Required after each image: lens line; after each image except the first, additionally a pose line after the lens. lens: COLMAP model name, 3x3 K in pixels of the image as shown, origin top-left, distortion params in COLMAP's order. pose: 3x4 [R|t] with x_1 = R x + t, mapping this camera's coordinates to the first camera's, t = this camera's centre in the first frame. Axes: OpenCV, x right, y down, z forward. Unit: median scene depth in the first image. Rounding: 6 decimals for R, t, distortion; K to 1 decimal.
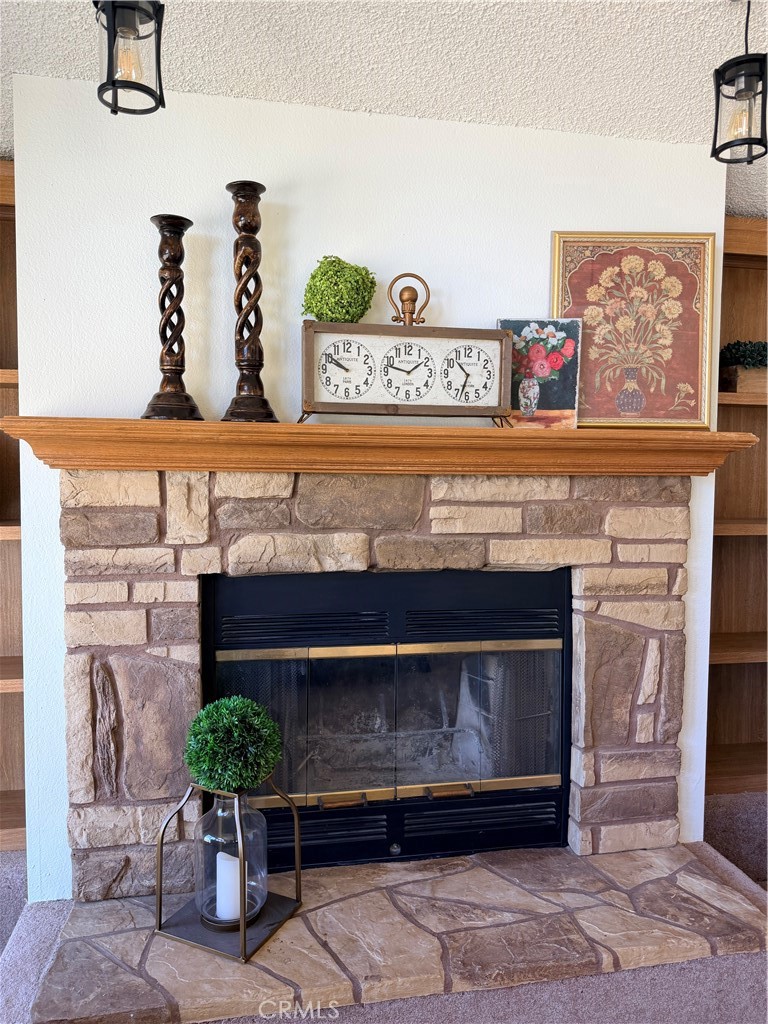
lens RADIAL K [[791.0, 0, 404.7], [0, 791.0, 495.4], [0, 0, 1]] dist [0.011963, -0.054317]
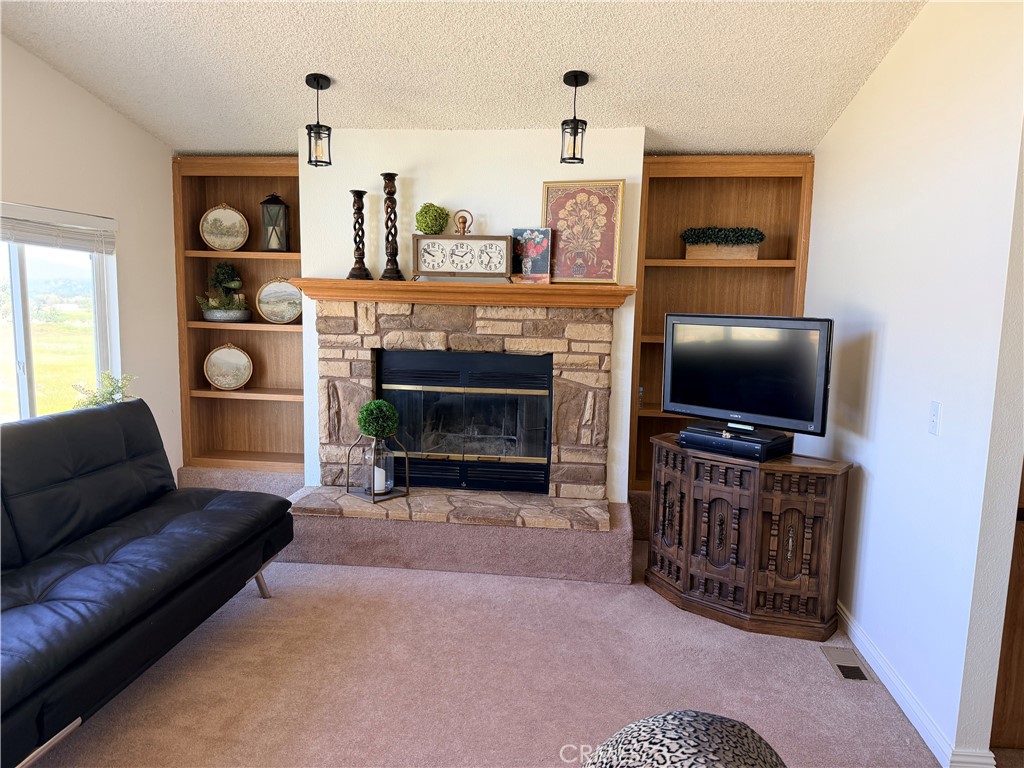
lens RADIAL K [[738.7, 0, 513.1], [0, 738.7, 386.0], [0, 0, 1]] dist [0.013245, -0.045950]
pose [[0.951488, 0.049098, -0.303742, 0.757197], [-0.024506, 0.996143, 0.084255, 0.020234], [0.306707, -0.072724, 0.949021, -0.871883]]
